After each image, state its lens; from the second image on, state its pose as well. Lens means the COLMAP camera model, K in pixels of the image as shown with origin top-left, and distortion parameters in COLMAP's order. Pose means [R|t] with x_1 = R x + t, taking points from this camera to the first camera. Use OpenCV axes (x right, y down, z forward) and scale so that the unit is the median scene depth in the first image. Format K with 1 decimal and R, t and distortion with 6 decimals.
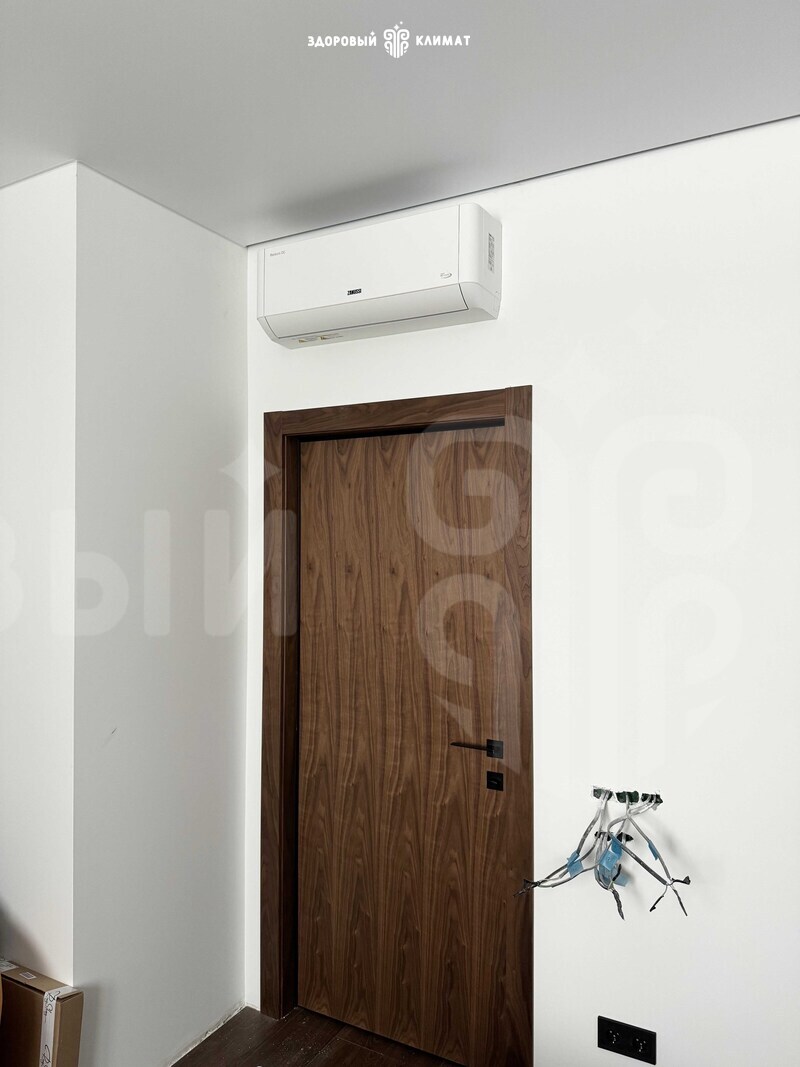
lens RADIAL K [[751.2, 0, 400.4], [0, 751.2, 535.8], [0, 0, 1]] dist [0.141469, -0.162197]
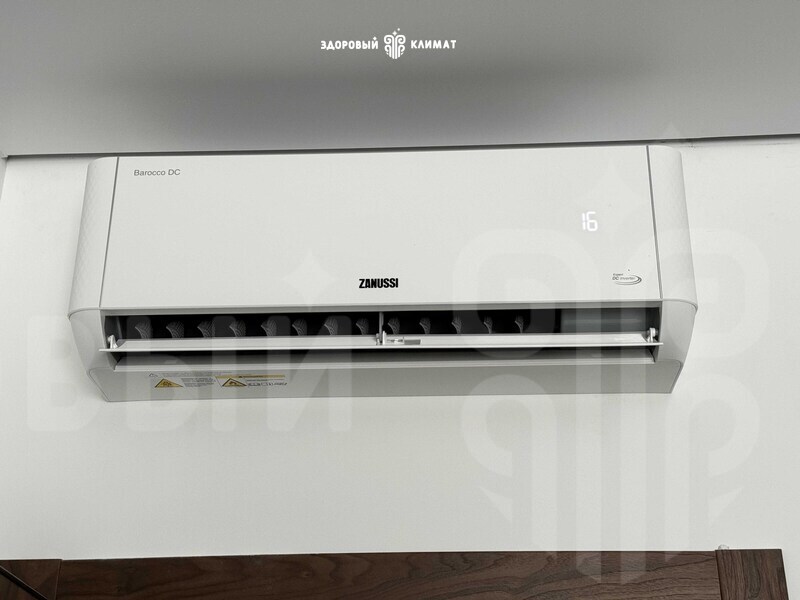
lens RADIAL K [[1128.7, 0, 410.8], [0, 1128.7, 299.7], [0, 0, 1]] dist [0.120058, -0.028227]
pose [[0.897747, 0.168645, 0.406952, -0.264992], [0.001418, 0.922704, -0.385505, -0.071104], [-0.440510, 0.346663, 0.828116, 0.449435]]
